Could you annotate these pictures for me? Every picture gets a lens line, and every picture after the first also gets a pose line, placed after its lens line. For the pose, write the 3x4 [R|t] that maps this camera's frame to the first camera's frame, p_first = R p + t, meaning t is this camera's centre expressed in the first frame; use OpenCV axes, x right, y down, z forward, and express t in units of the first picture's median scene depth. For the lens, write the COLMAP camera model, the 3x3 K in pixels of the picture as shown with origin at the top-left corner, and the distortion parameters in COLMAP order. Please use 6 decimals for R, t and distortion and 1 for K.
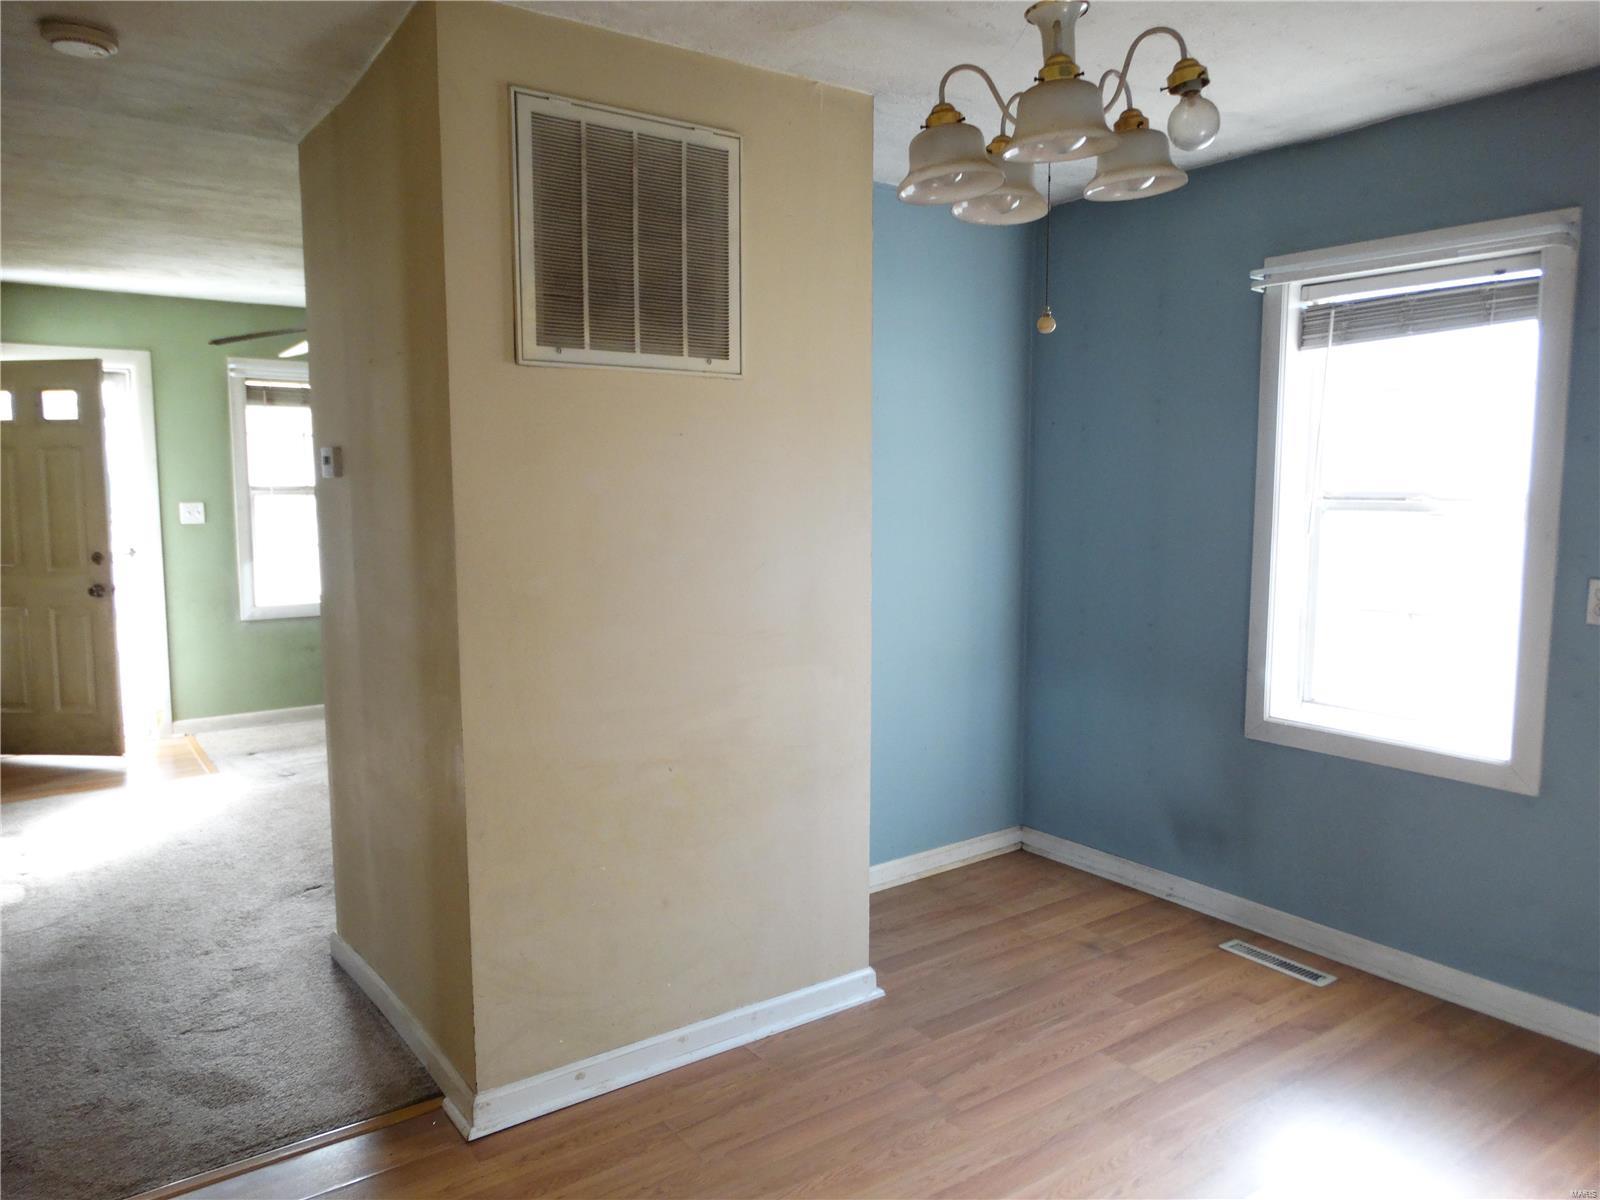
lens RADIAL K [[1146.8, 0, 799.9], [0, 1146.8, 593.8], [0, 0, 1]] dist [0.024900, -0.014751]
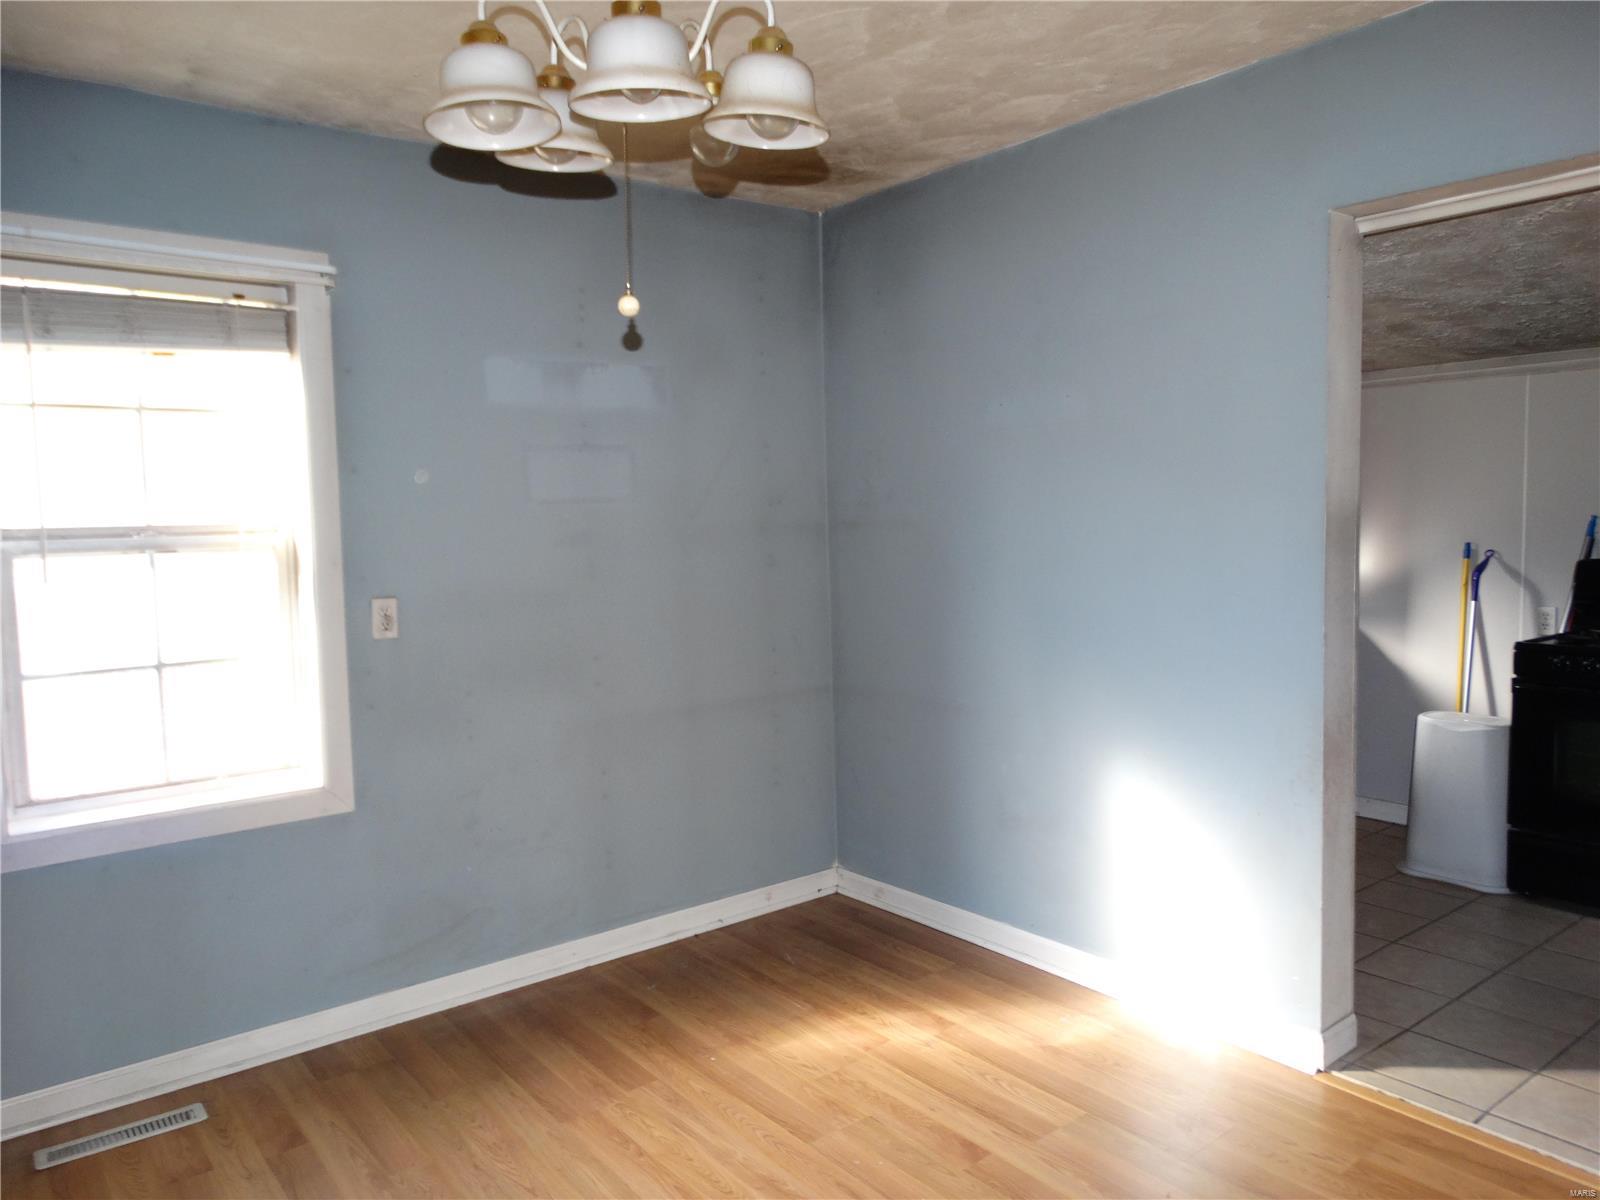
lens RADIAL K [[1146.8, 0, 796.9], [0, 1146.8, 597.6], [0, 0, 1]] dist [0.024900, -0.014751]
pose [[-0.046375, -0.078270, 0.995853, -0.396680], [0.121924, 0.989028, 0.083411, -0.052539], [-0.991455, 0.125287, -0.036323, 0.601327]]
